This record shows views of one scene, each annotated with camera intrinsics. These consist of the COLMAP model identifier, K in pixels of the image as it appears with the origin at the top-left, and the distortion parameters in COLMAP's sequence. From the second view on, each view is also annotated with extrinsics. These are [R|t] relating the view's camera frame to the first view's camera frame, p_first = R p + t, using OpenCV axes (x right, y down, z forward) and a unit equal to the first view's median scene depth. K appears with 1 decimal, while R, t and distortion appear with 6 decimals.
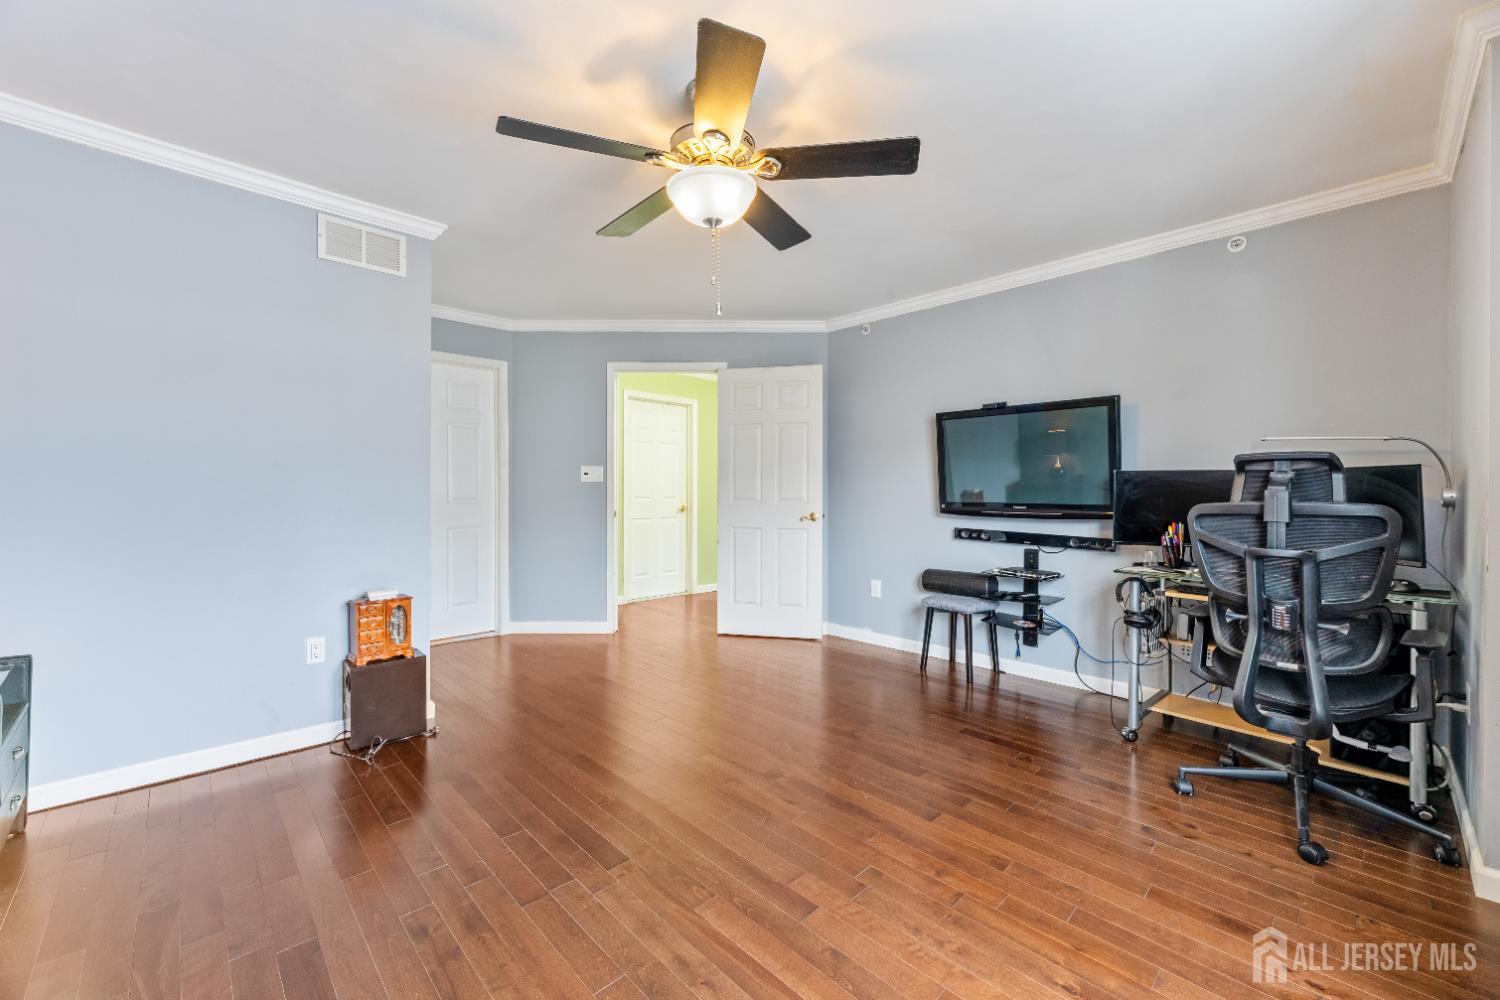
lens RADIAL K [[600.6, 0, 744.5], [0, 600.6, 493.4], [0, 0, 1]] dist [0.002698, 0.000081]
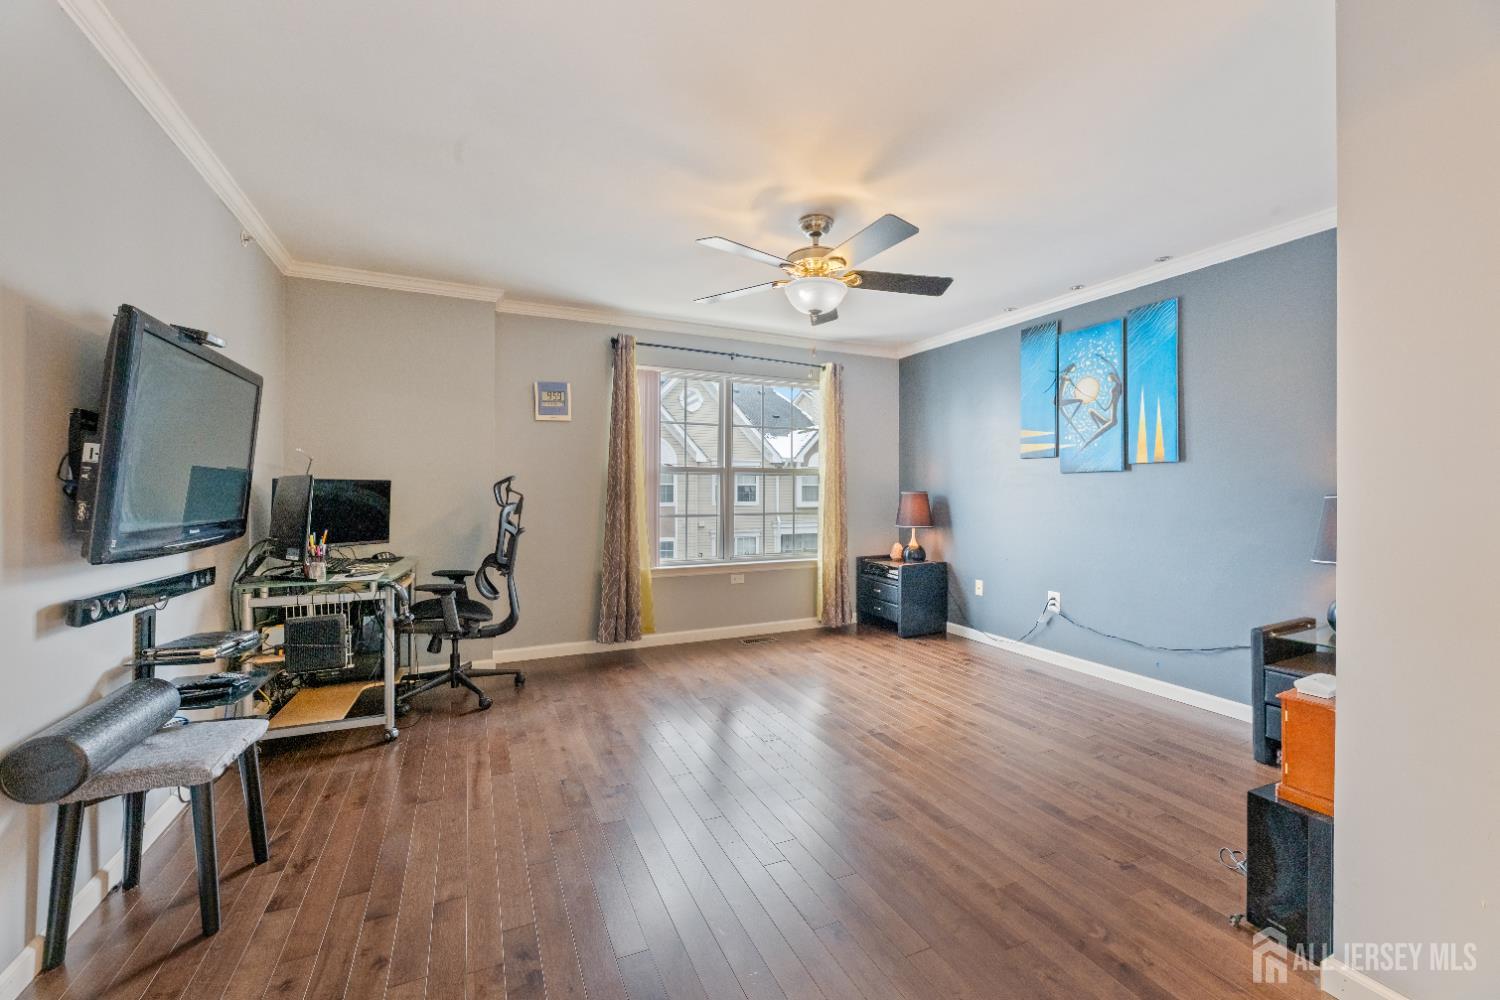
lens RADIAL K [[600.6, 0, 744.5], [0, 600.6, 493.4], [0, 0, 1]] dist [0.002698, 0.000081]
pose [[-0.948118, -0.003811, 0.317897, -0.198364], [-0.001834, 0.999977, 0.006520, -0.016112], [-0.317914, 0.005599, -0.948103, 1.355527]]
